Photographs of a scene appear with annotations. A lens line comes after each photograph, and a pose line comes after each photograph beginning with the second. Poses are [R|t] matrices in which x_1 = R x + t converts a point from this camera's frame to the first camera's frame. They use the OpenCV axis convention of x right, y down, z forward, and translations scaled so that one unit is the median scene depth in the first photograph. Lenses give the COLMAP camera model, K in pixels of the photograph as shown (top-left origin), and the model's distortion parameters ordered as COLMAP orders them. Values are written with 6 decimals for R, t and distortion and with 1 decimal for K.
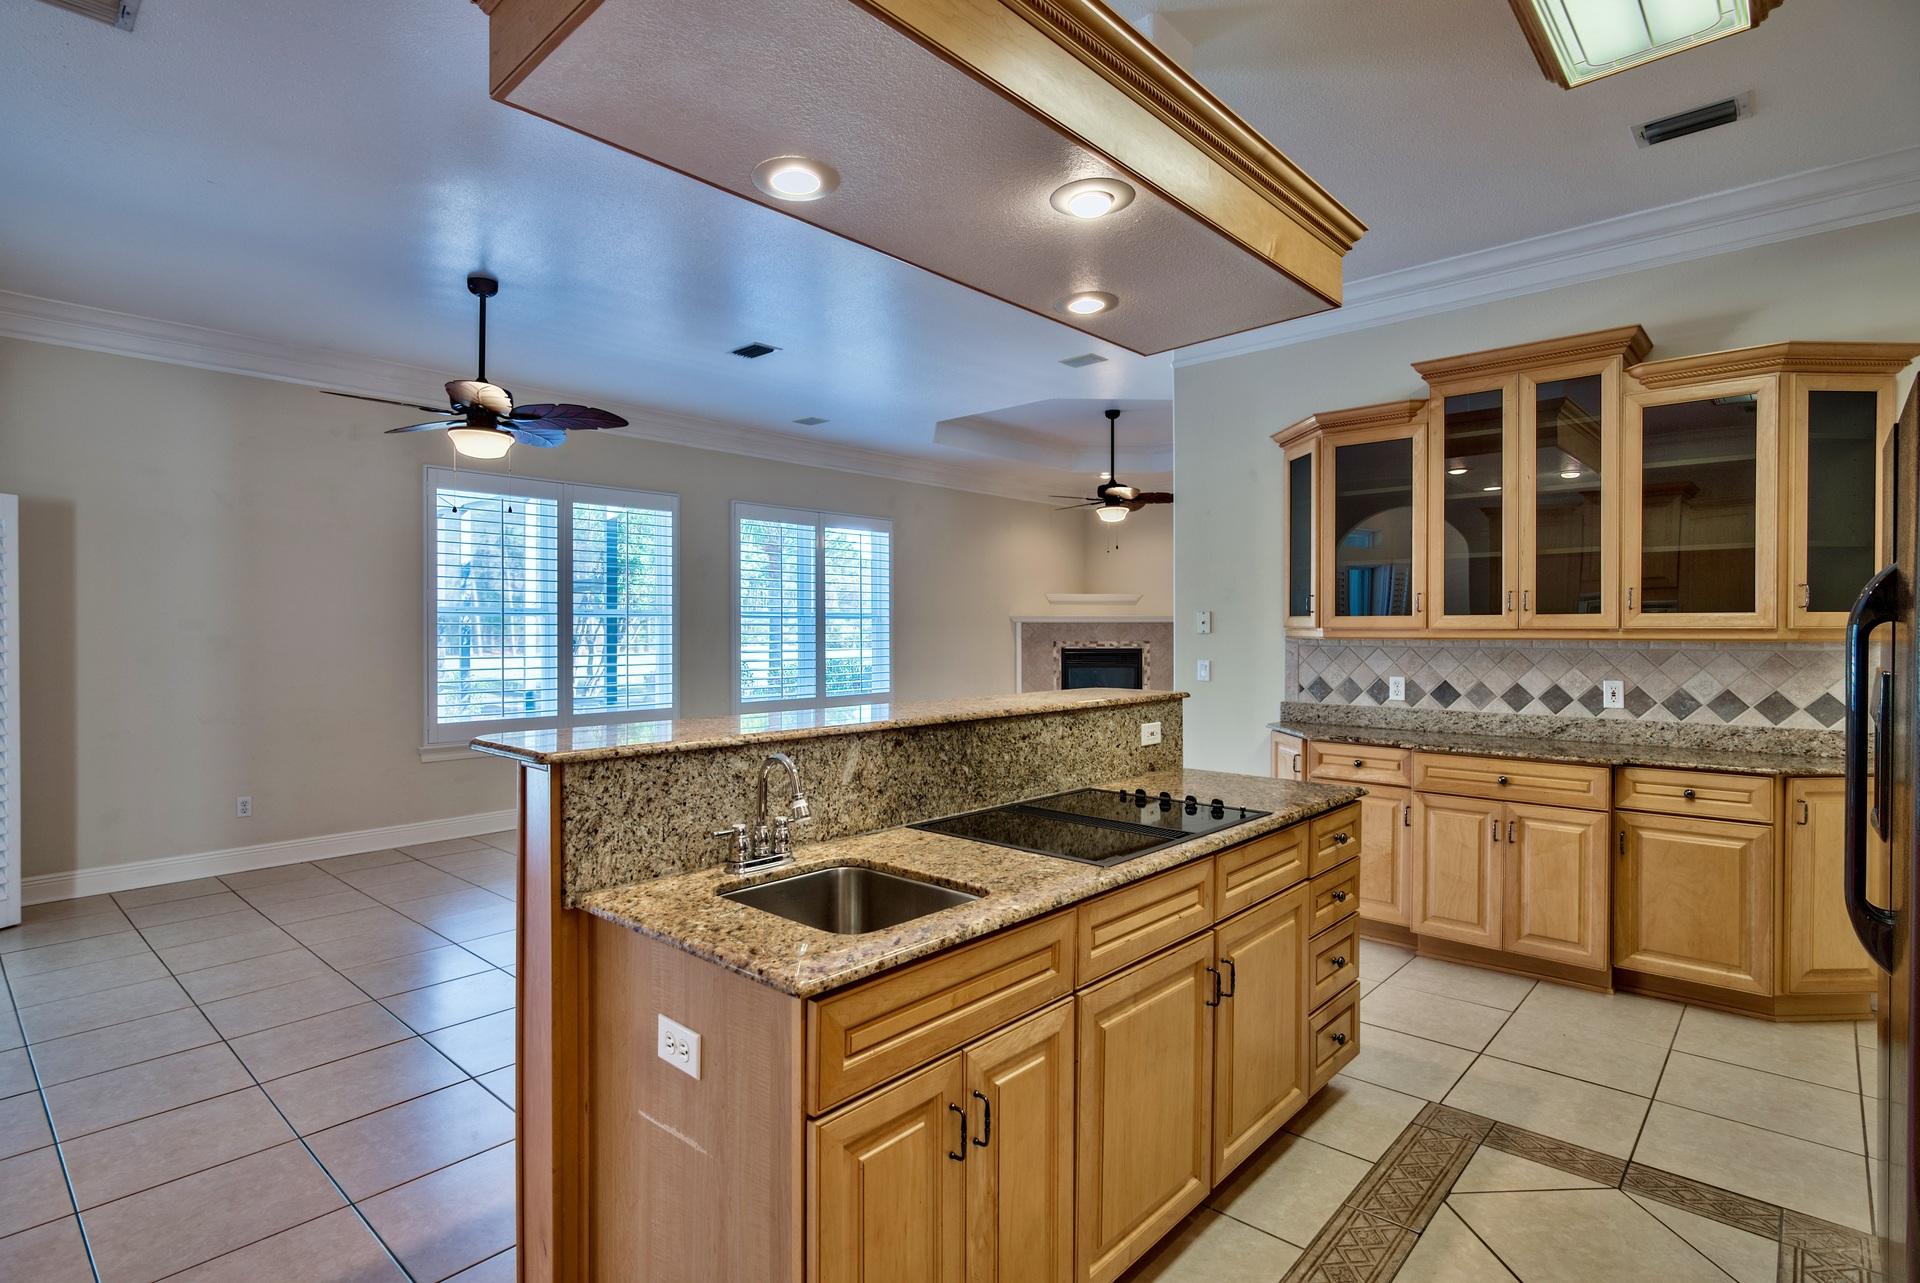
lens RADIAL K [[959.4, 0, 976.1], [0, 959.4, 646.6], [0, 0, 1]] dist [-0.000210, -0.000509]
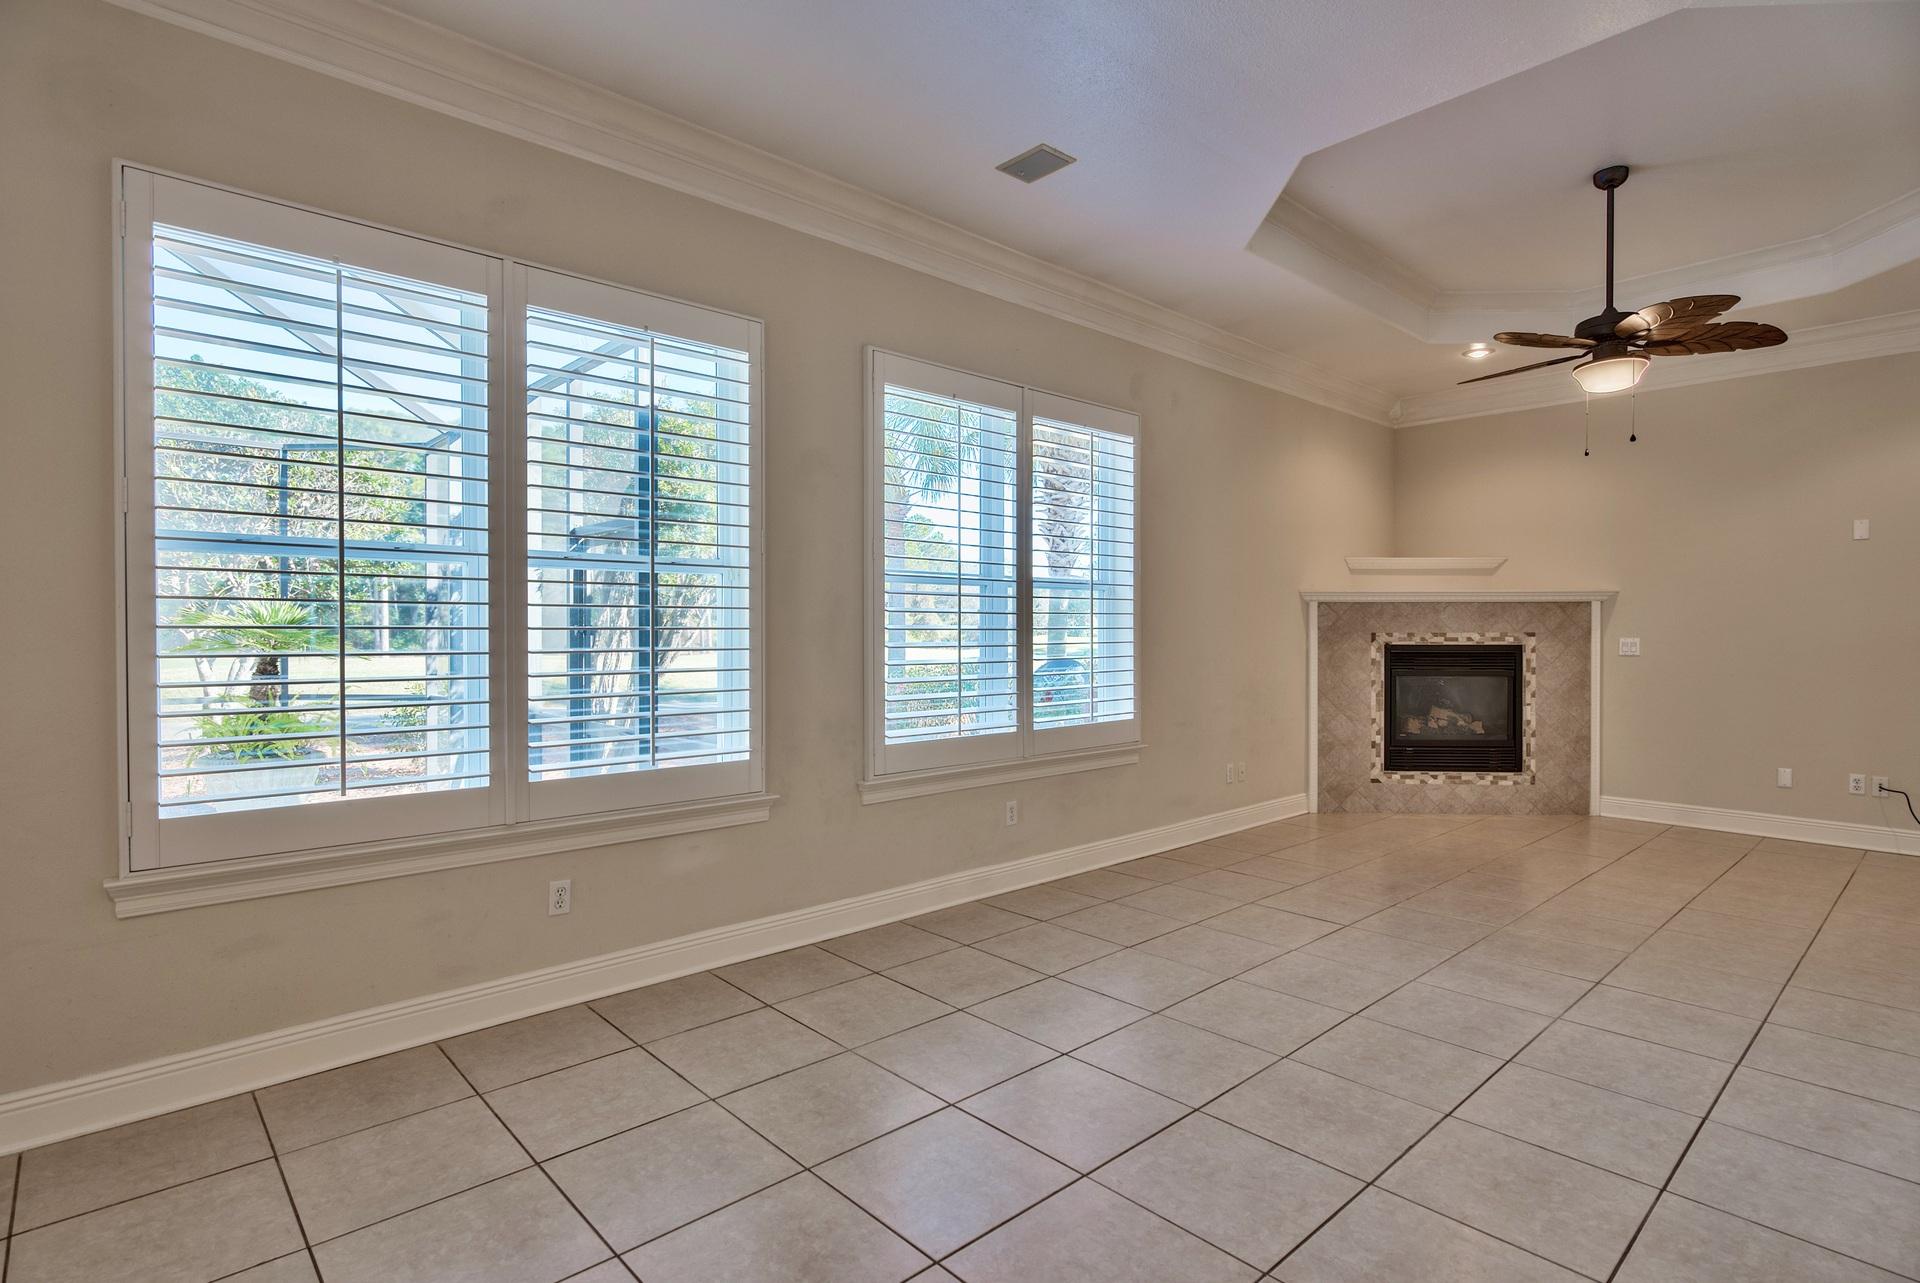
lens RADIAL K [[959.4, 0, 970.9], [0, 959.4, 643.3], [0, 0, 1]] dist [-0.000210, -0.000509]
pose [[0.994547, 0.003831, -0.104223, -0.252409], [-0.004150, 0.999987, -0.002842, 0.009306], [0.104211, 0.003259, 0.994550, 0.861564]]
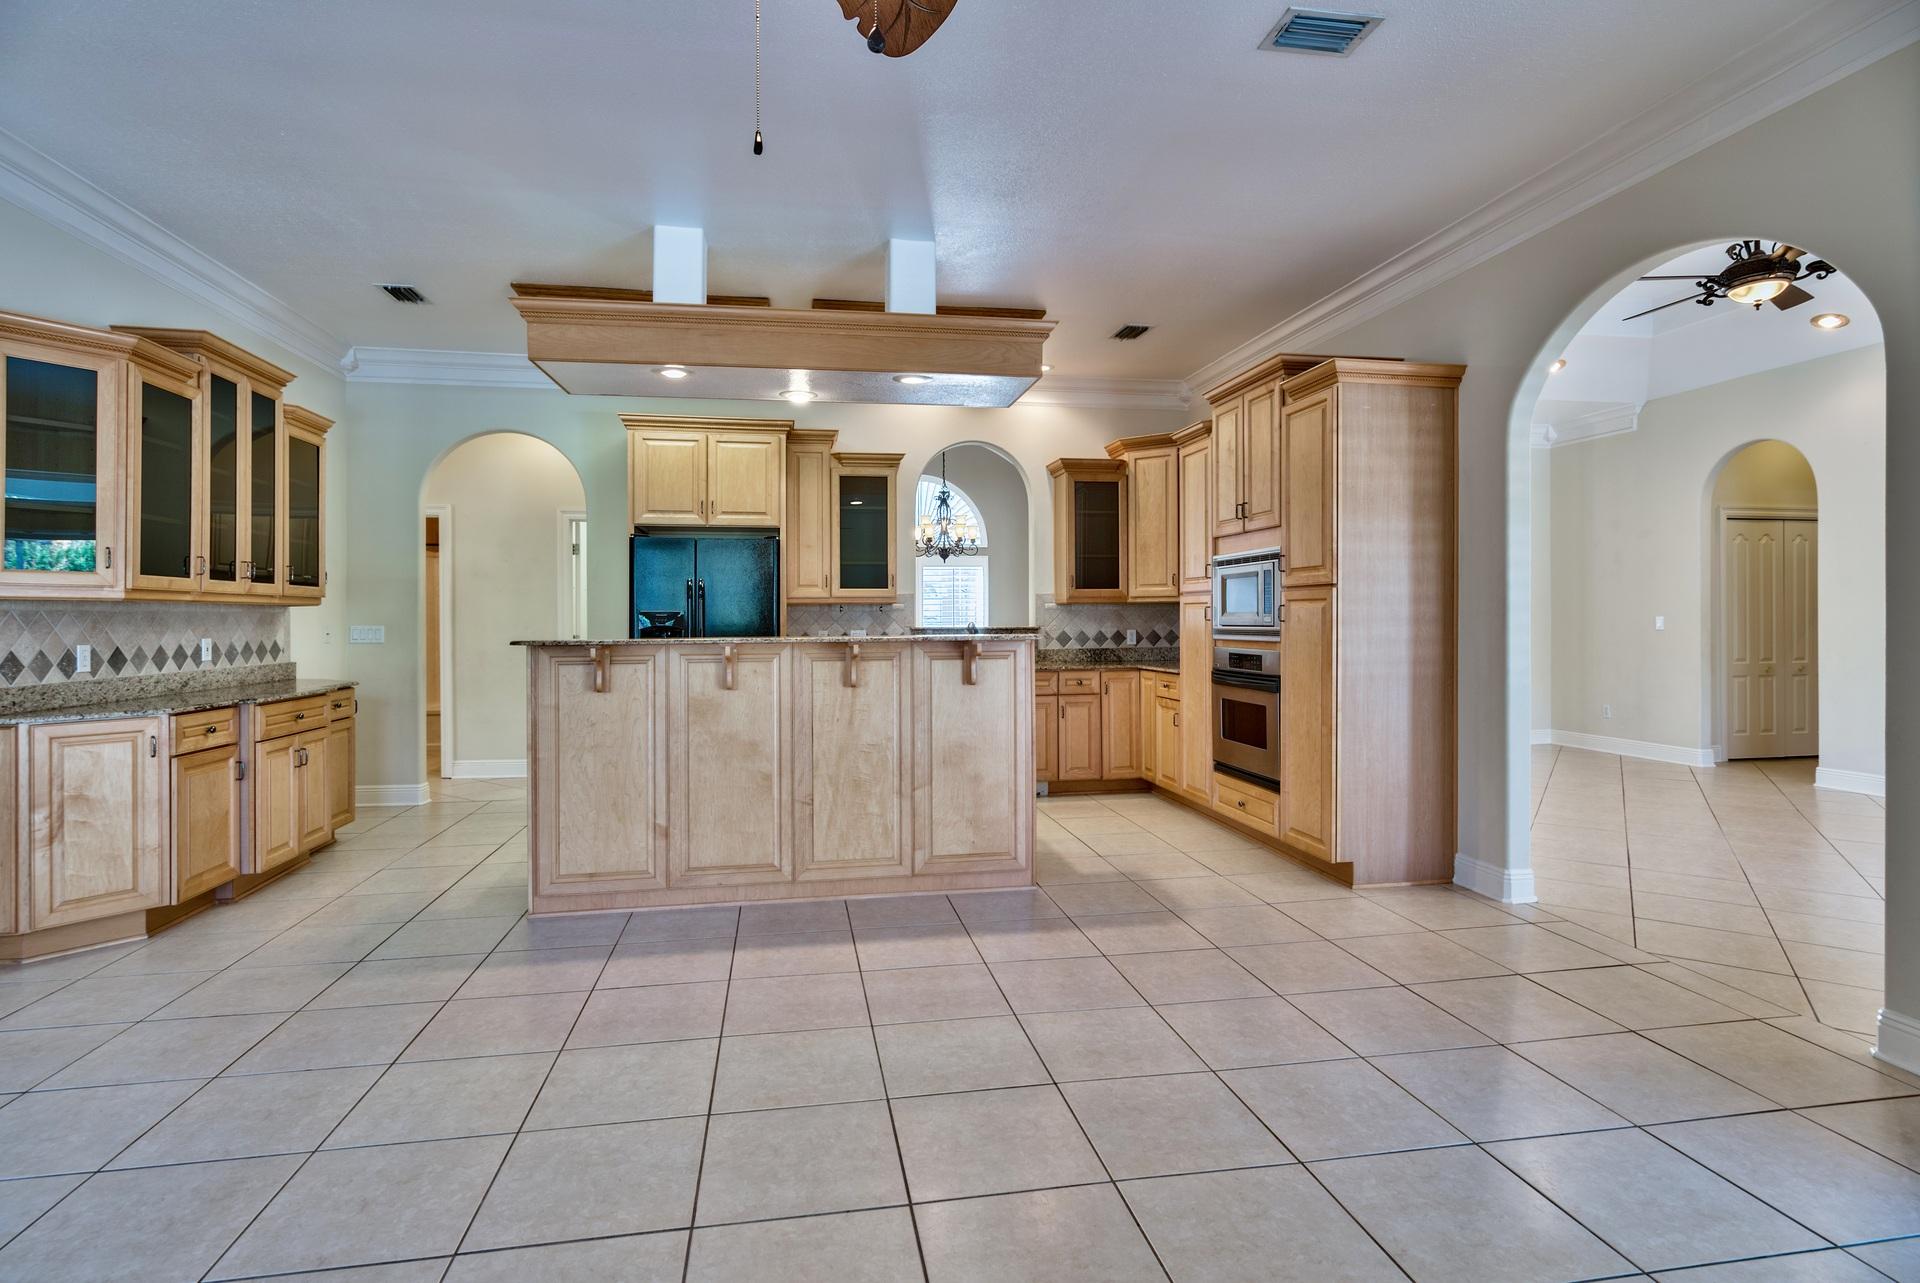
lens RADIAL K [[959.4, 0, 948.9], [0, 959.4, 628.8], [0, 0, 1]] dist [-0.000210, -0.000509]
pose [[-0.781752, -0.002505, 0.623584, -0.701593], [0.016255, 0.999570, 0.024393, 0.007769], [-0.623377, 0.029205, -0.781376, 1.162340]]
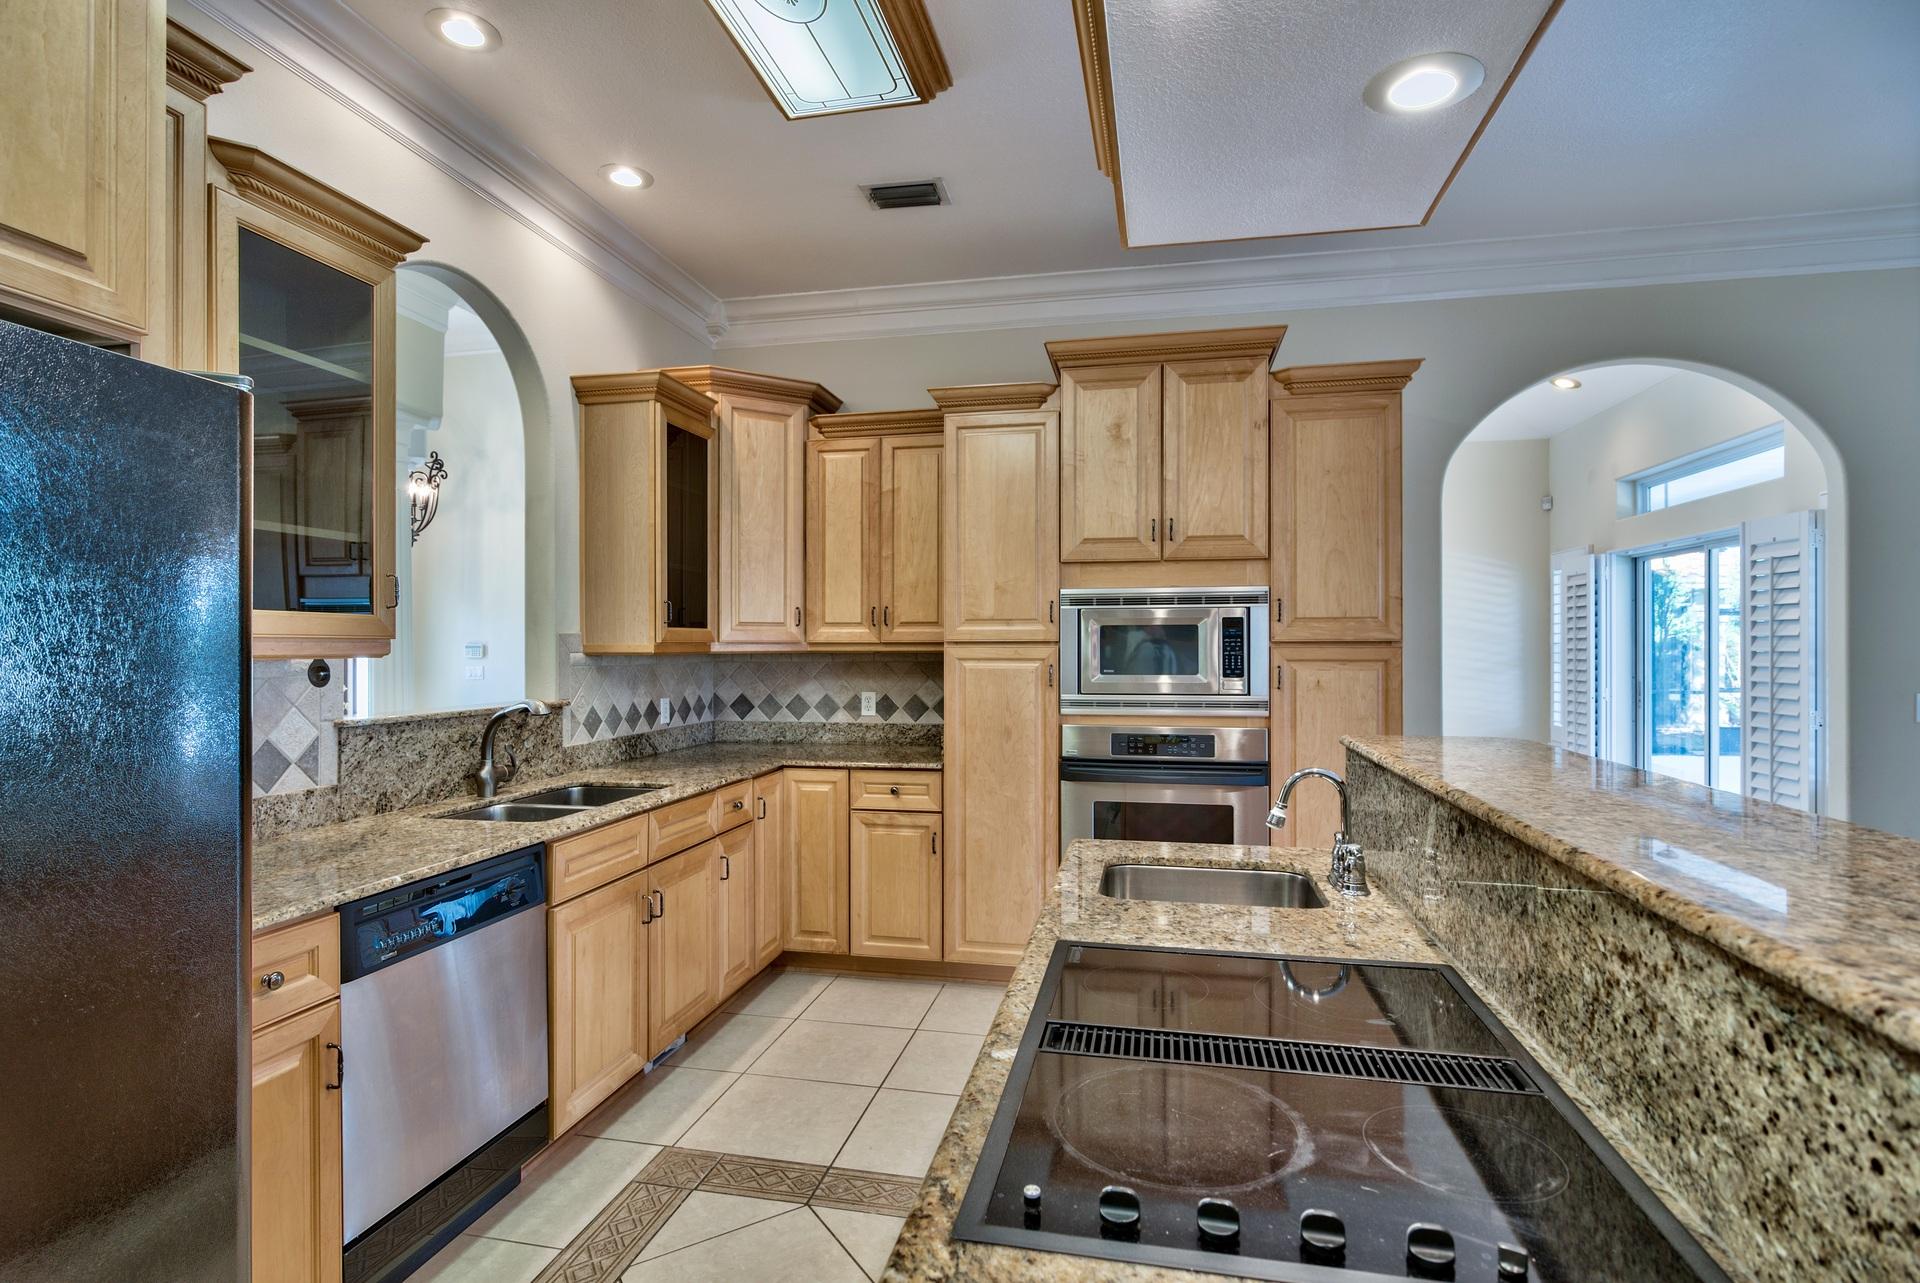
lens RADIAL K [[959.4, 0, 967.0], [0, 959.4, 639.1], [0, 0, 1]] dist [-0.000210, -0.000509]
pose [[-0.870718, -0.000612, -0.491783, 0.236376], [-0.006542, 0.999925, 0.010338, -0.013914], [0.491740, 0.012219, -0.870656, 0.668581]]
